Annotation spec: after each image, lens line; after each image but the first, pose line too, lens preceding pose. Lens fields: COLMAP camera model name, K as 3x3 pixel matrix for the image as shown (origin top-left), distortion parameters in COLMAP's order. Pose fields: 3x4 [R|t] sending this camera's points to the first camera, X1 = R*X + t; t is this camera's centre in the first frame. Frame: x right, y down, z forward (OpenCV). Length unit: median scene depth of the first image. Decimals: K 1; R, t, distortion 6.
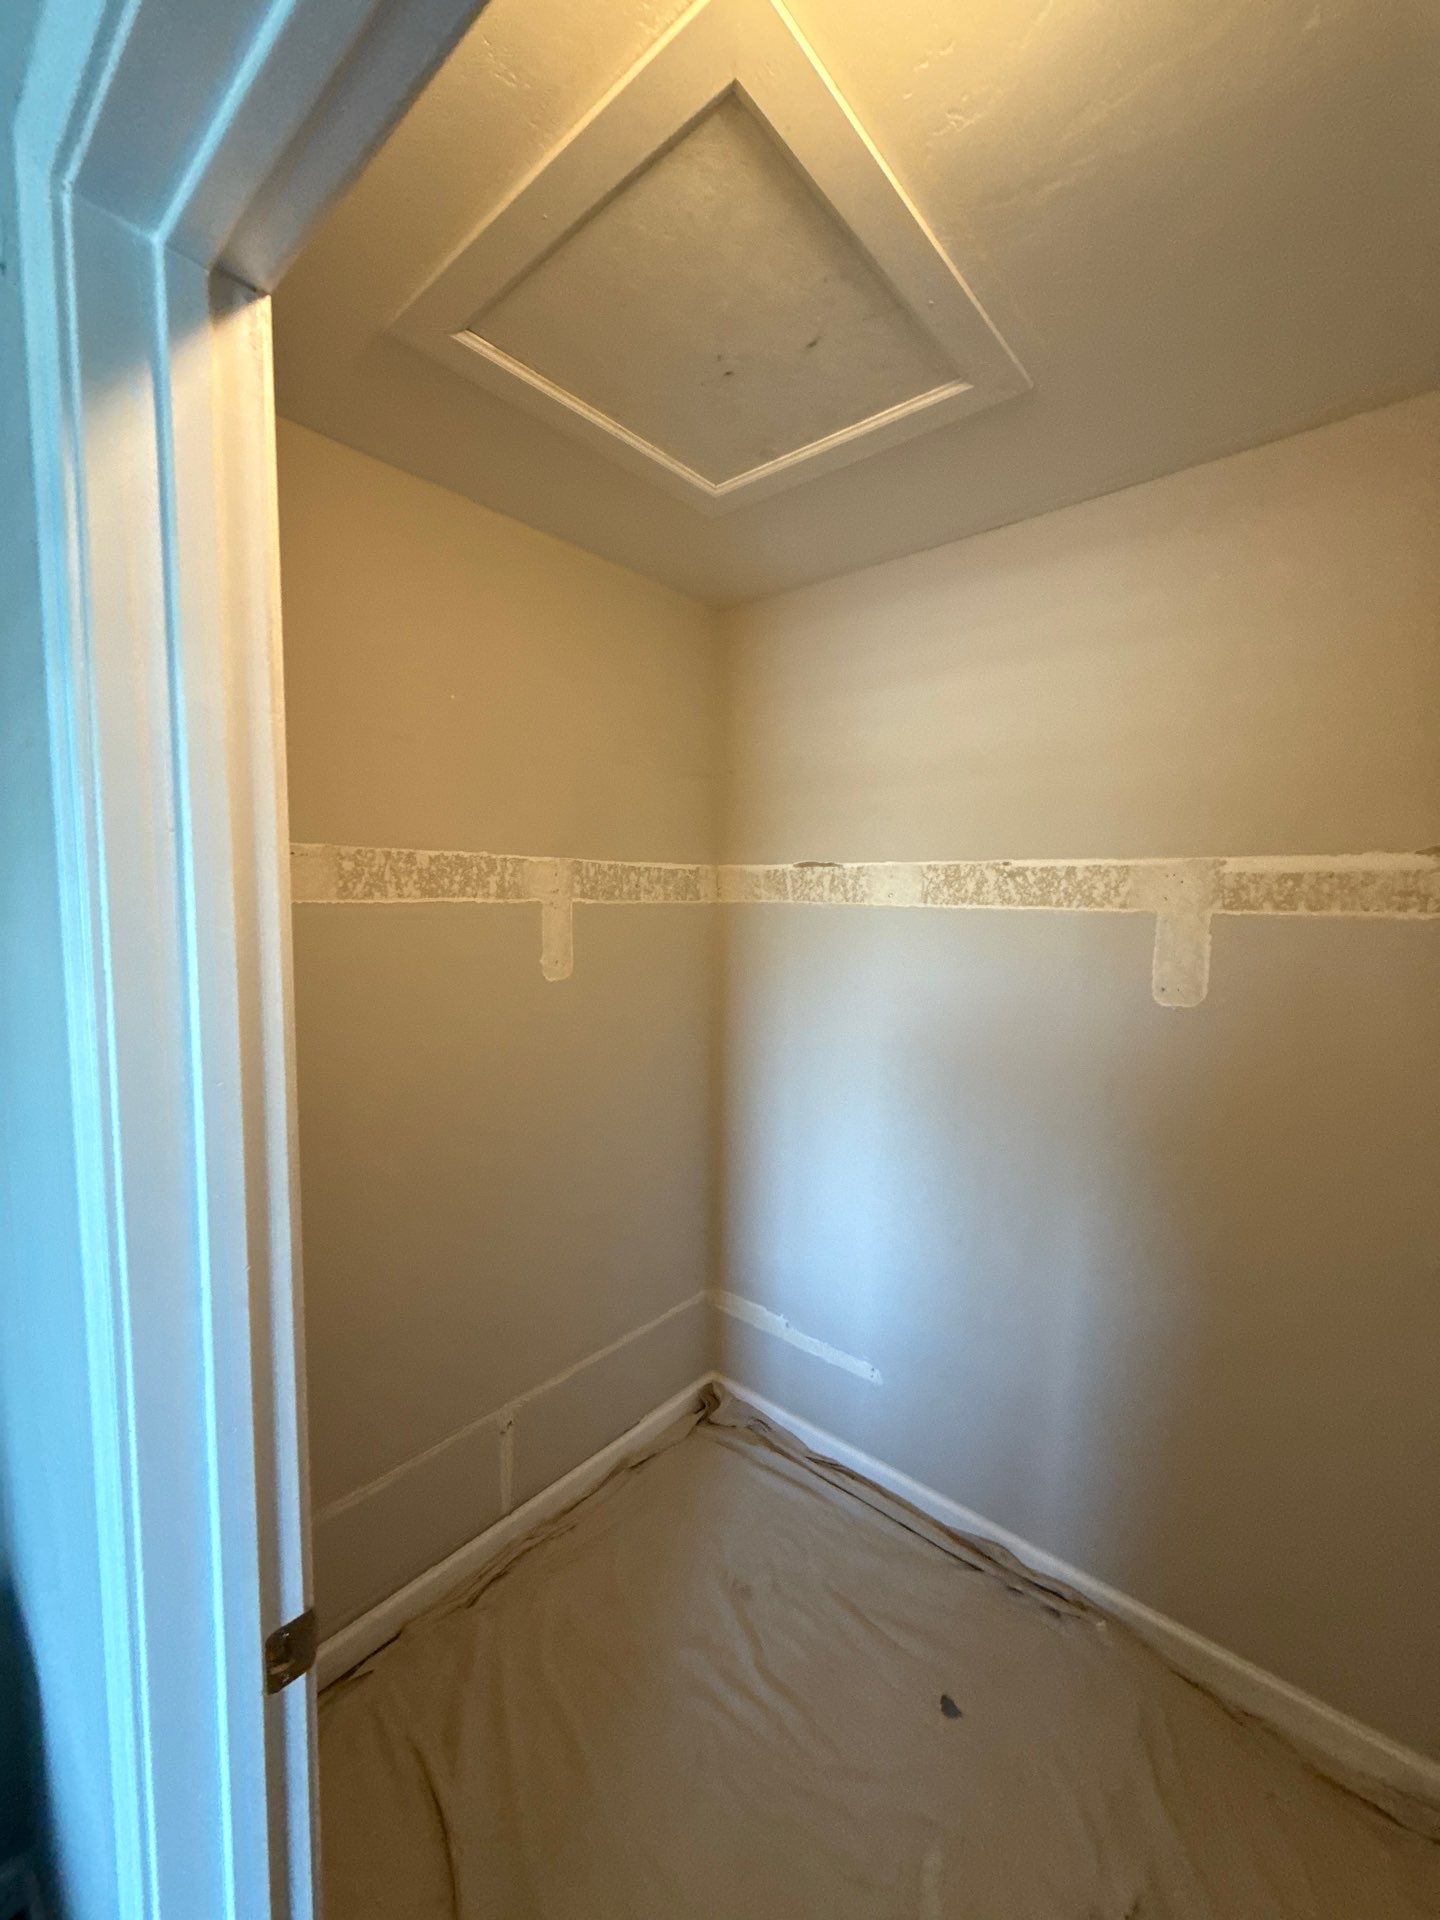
lens RADIAL K [[758.5, 0, 720.0], [0, 758.5, 960.0], [0, 0, 1]] dist [-0.000941, -0.000234]
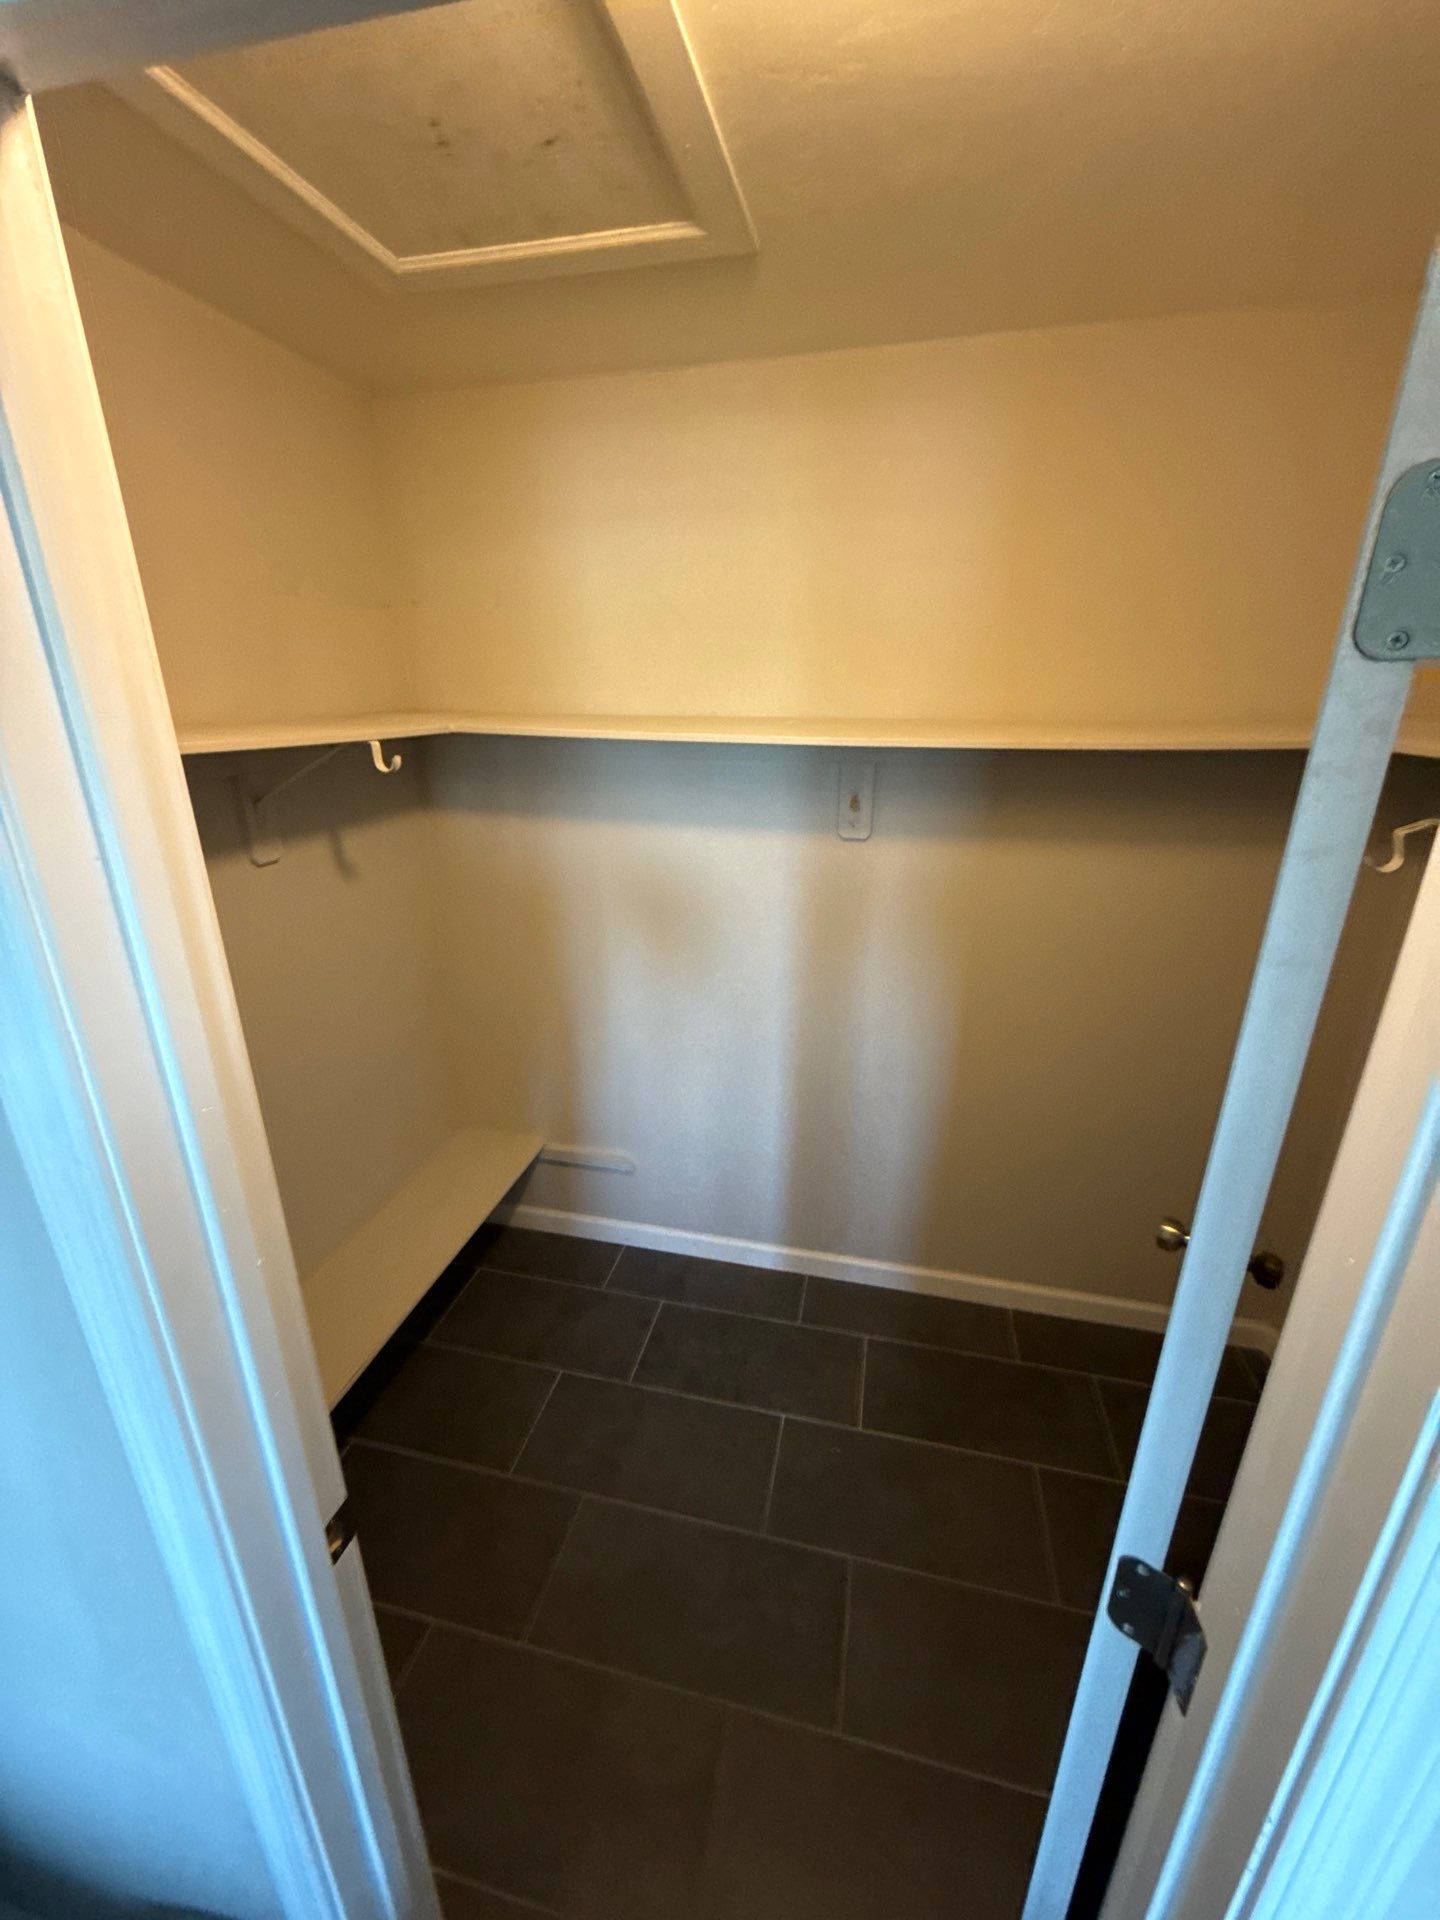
lens RADIAL K [[758.5, 0, 720.0], [0, 758.5, 960.0], [0, 0, 1]] dist [-0.000941, -0.000234]
pose [[0.889273, -0.163833, 0.427026, -0.221254], [0.053155, 0.964337, 0.259284, -0.108311], [-0.454277, -0.207875, 0.866268, -0.047043]]
